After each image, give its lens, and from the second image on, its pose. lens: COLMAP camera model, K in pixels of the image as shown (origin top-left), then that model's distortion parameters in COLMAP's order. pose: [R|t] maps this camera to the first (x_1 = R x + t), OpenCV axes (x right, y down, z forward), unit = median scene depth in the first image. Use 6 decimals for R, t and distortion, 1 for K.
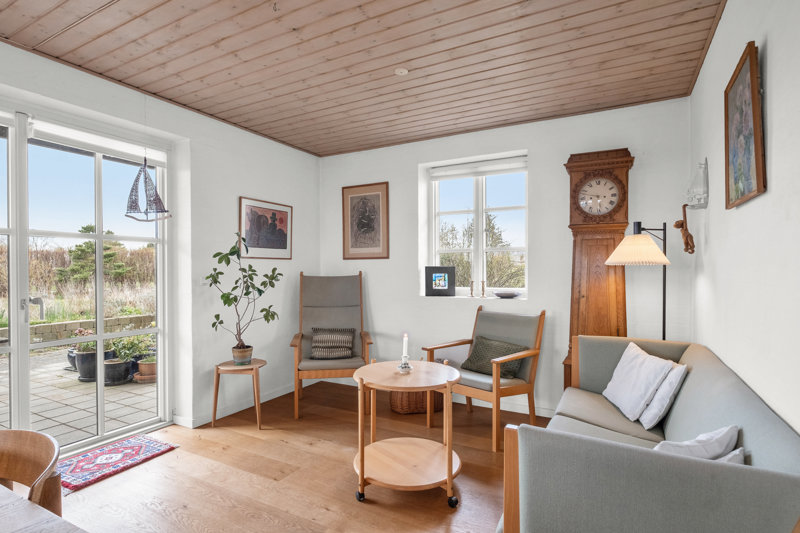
lens RADIAL K [[409.0, 0, 395.8], [0, 409.0, 268.9], [0, 0, 1]] dist [-0.000366, 0.000559]
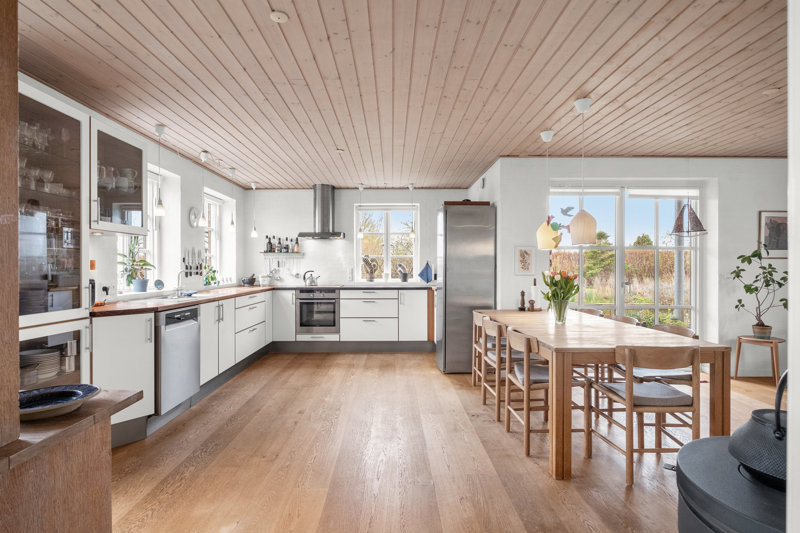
lens RADIAL K [[409.0, 0, 395.8], [0, 409.0, 268.9], [0, 0, 1]] dist [-0.000366, 0.000559]
pose [[0.488558, 0.007361, -0.872500, 0.206298], [-0.000915, 0.999968, 0.007924, -0.003315], [0.872531, -0.003073, 0.488549, -0.702649]]
